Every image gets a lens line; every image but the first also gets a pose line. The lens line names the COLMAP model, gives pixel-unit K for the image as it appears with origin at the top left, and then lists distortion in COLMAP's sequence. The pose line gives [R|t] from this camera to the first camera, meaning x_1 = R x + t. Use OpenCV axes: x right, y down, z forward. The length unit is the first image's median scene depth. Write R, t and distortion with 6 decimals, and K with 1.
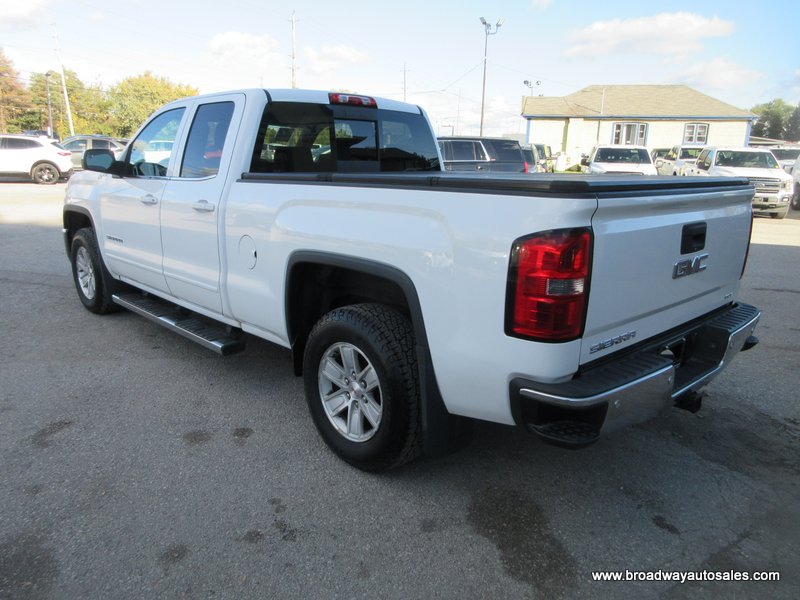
lens RADIAL K [[604.0, 0, 403.8], [0, 604.0, 302.4], [0, 0, 1]] dist [0.007833, 0.002688]
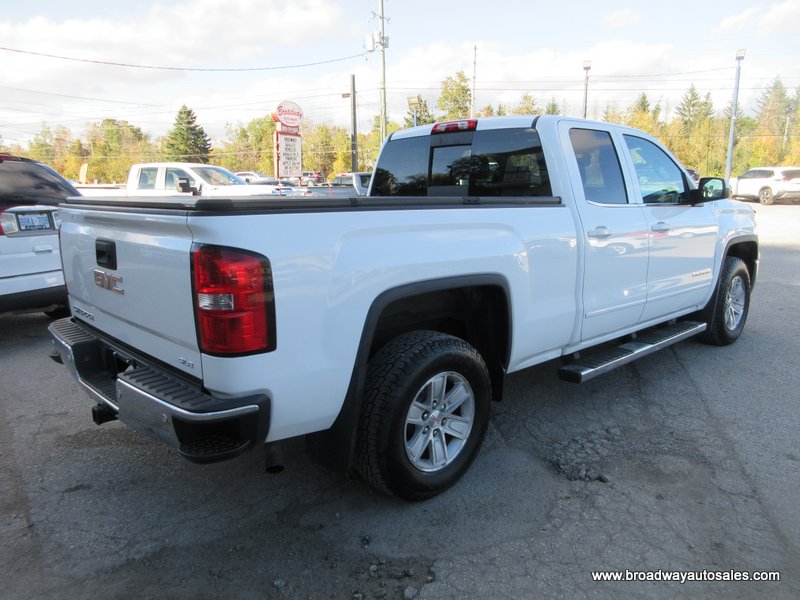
lens RADIAL K [[604.0, 0, 401.8], [0, 604.0, 300.2], [0, 0, 1]] dist [0.007833, 0.002688]
pose [[-0.020398, 0.165283, -0.986035, 0.874559], [-0.225817, 0.959993, 0.165589, -0.183312], [0.973956, 0.226041, 0.017742, 0.868941]]
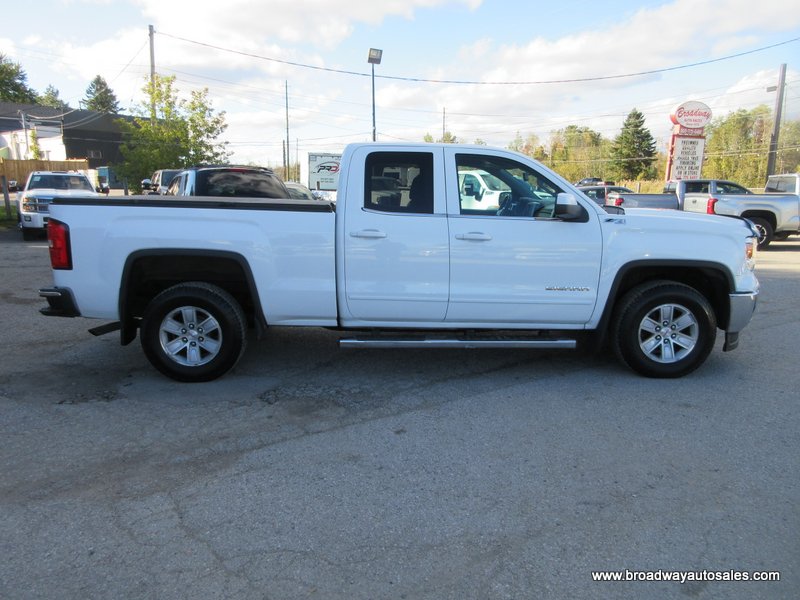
lens RADIAL K [[604.0, 0, 403.9], [0, 604.0, 303.5], [0, 0, 1]] dist [0.007833, 0.002688]
pose [[-0.677068, 0.109087, -0.727790, 0.777420], [-0.198185, 0.925389, 0.323077, -0.436574], [0.708732, 0.362982, -0.604932, 1.844878]]
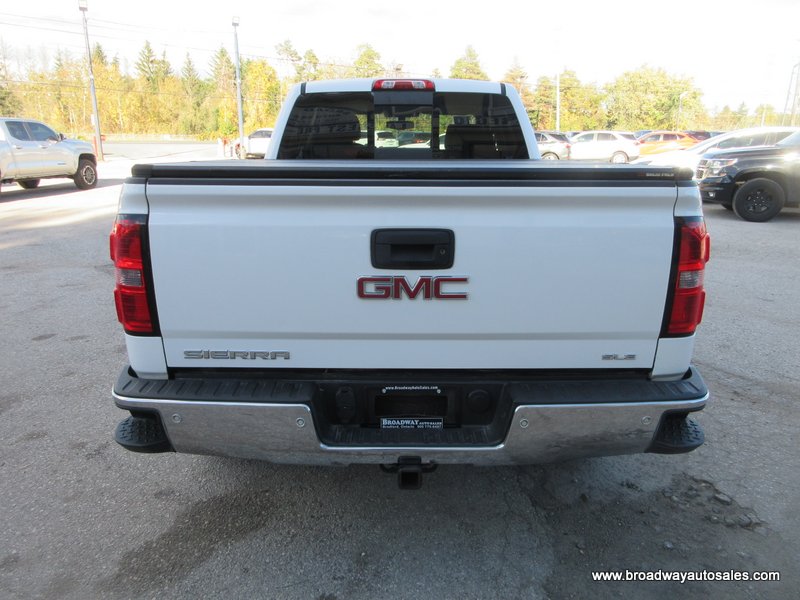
lens RADIAL K [[604.0, 0, 403.7], [0, 604.0, 299.8], [0, 0, 1]] dist [0.007833, 0.002688]
pose [[0.722959, 0.156989, -0.672818, 0.562931], [-0.150779, 0.986219, 0.068100, -0.054903], [0.674237, 0.052213, 0.736667, 0.274266]]
